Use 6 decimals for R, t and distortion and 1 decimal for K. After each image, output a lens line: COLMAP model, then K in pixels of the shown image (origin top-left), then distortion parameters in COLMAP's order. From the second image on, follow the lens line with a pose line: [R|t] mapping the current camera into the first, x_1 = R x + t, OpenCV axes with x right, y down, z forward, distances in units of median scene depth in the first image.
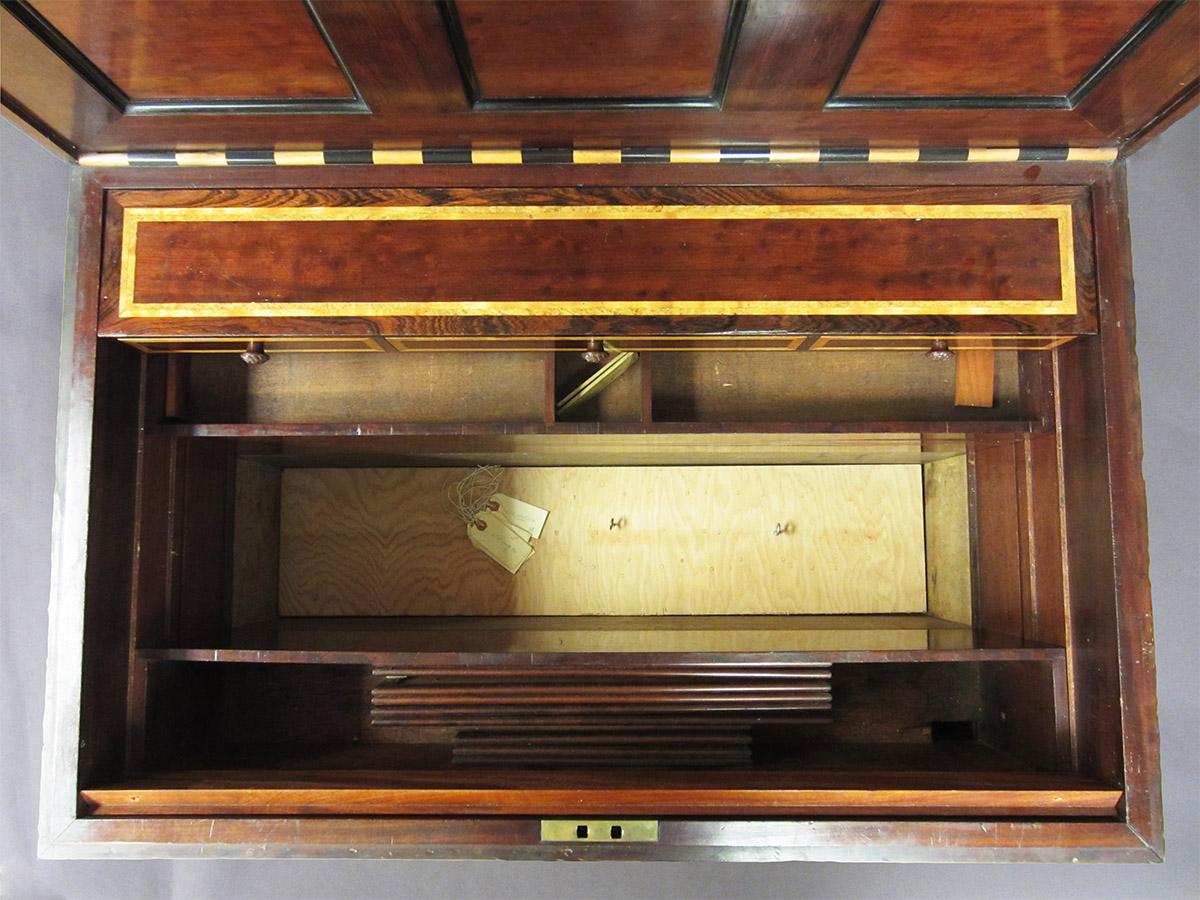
lens RADIAL K [[981.9, 0, 595.1], [0, 981.9, 455.0], [0, 0, 1]] dist [0.003069, 0.003727]
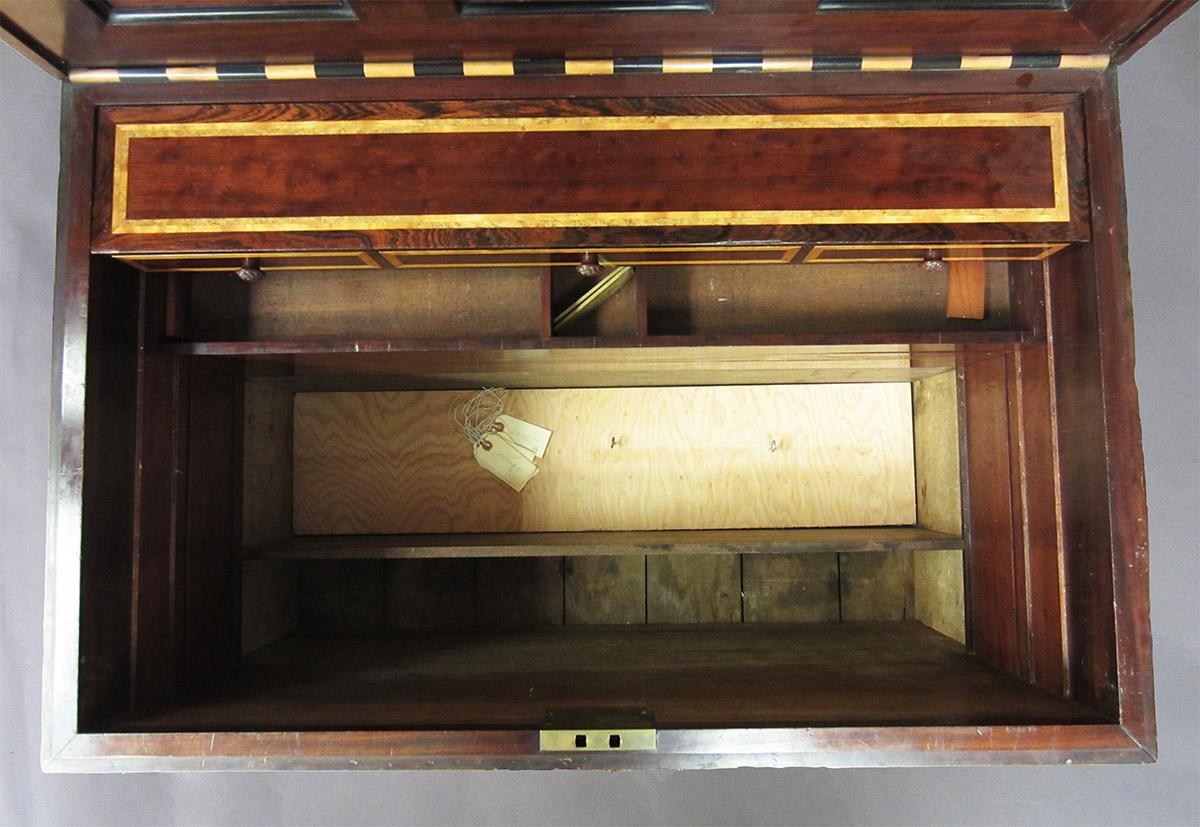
lens RADIAL K [[881.5, 0, 612.7], [0, 881.5, 412.8], [0, 0, 1]] dist [-0.004733, -0.000187]
pose [[0.999932, -0.010430, 0.005232, 0.017504], [0.010328, 0.999761, 0.019269, 0.029395], [-0.005432, -0.019213, 0.999801, 0.100591]]
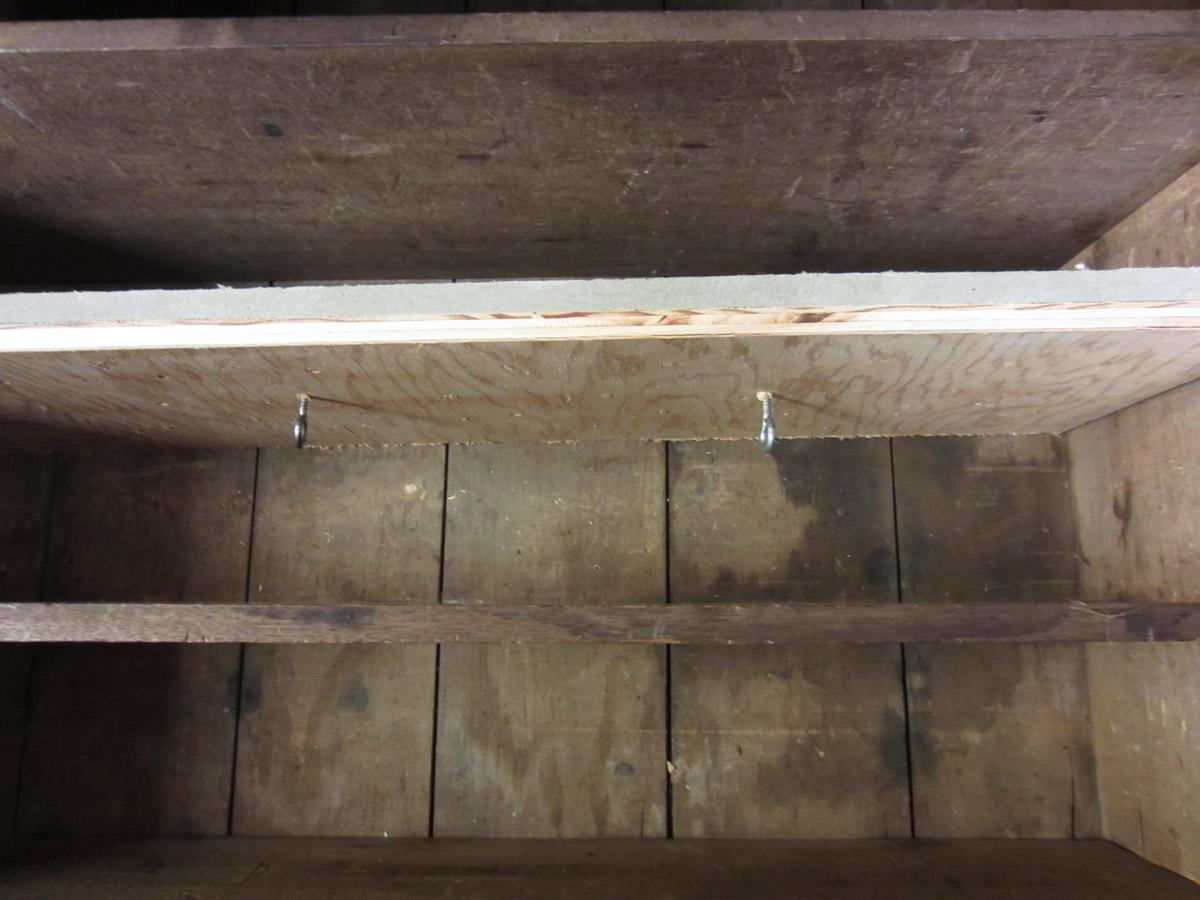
lens RADIAL K [[857.2, 0, 597.9], [0, 857.2, 455.5], [0, 0, 1]] dist [-0.003846, -0.003538]
pose [[0.999938, 0.000485, -0.011150, 0.178630], [-0.001530, 0.995585, -0.093854, 0.190141], [0.011055, 0.093865, 0.995524, 0.879383]]
